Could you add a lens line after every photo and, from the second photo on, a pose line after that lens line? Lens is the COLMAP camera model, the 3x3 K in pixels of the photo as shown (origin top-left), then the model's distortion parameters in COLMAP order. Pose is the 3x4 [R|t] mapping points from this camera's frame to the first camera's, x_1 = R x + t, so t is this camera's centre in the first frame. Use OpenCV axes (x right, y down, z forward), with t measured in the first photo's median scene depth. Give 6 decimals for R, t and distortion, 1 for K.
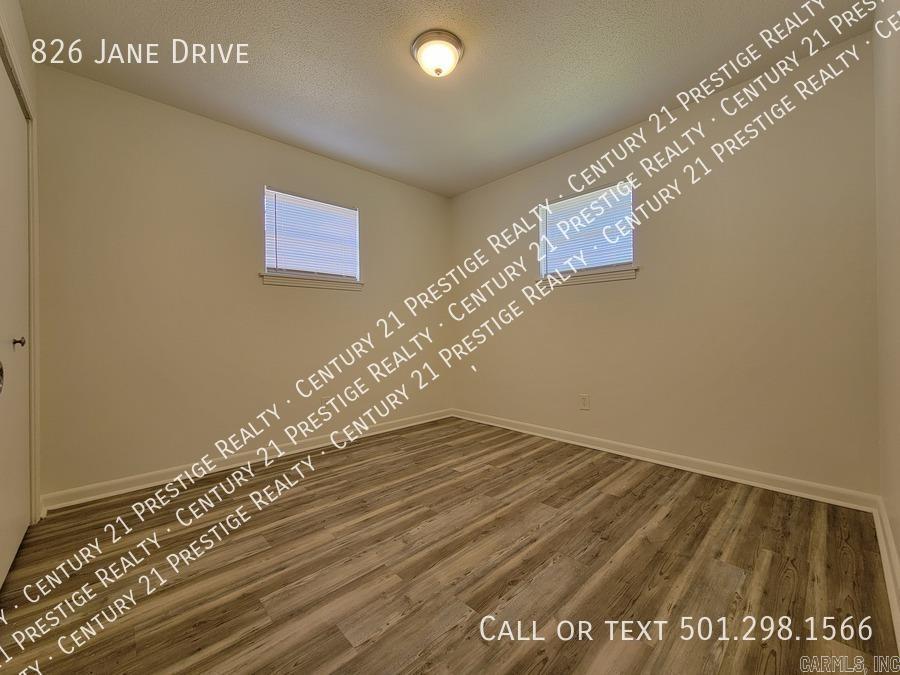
lens RADIAL K [[367.1, 0, 452.0], [0, 367.1, 331.9], [0, 0, 1]] dist [-0.003561, -0.000416]
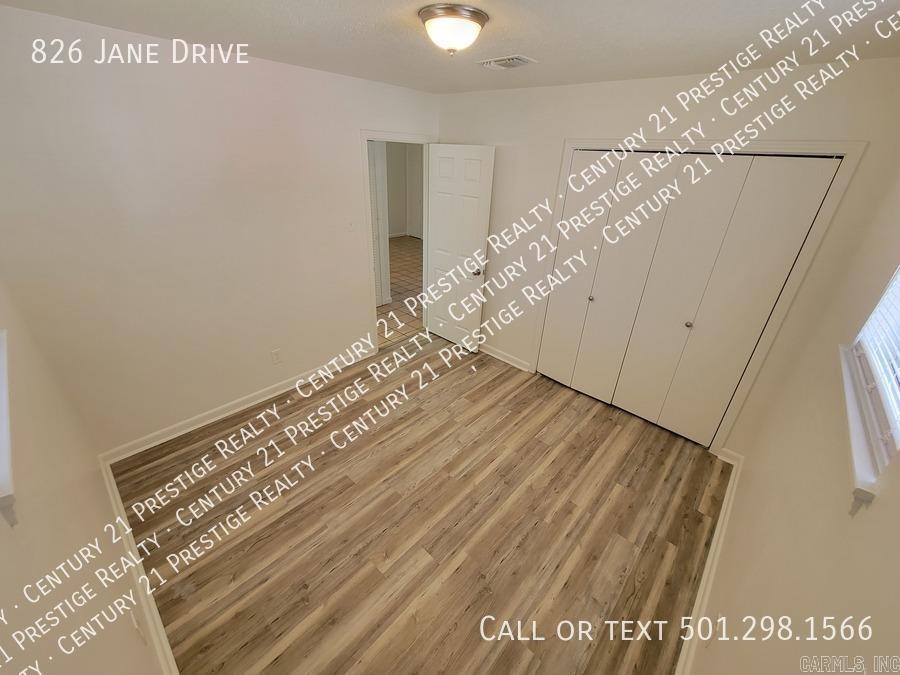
lens RADIAL K [[367.1, 0, 448.0], [0, 367.1, 340.8], [0, 0, 1]] dist [-0.003561, -0.000416]
pose [[-0.998027, 0.002720, -0.062731, 0.020733], [-0.026808, 0.884971, 0.464875, -0.506973], [0.056780, 0.465639, -0.883151, 1.906506]]
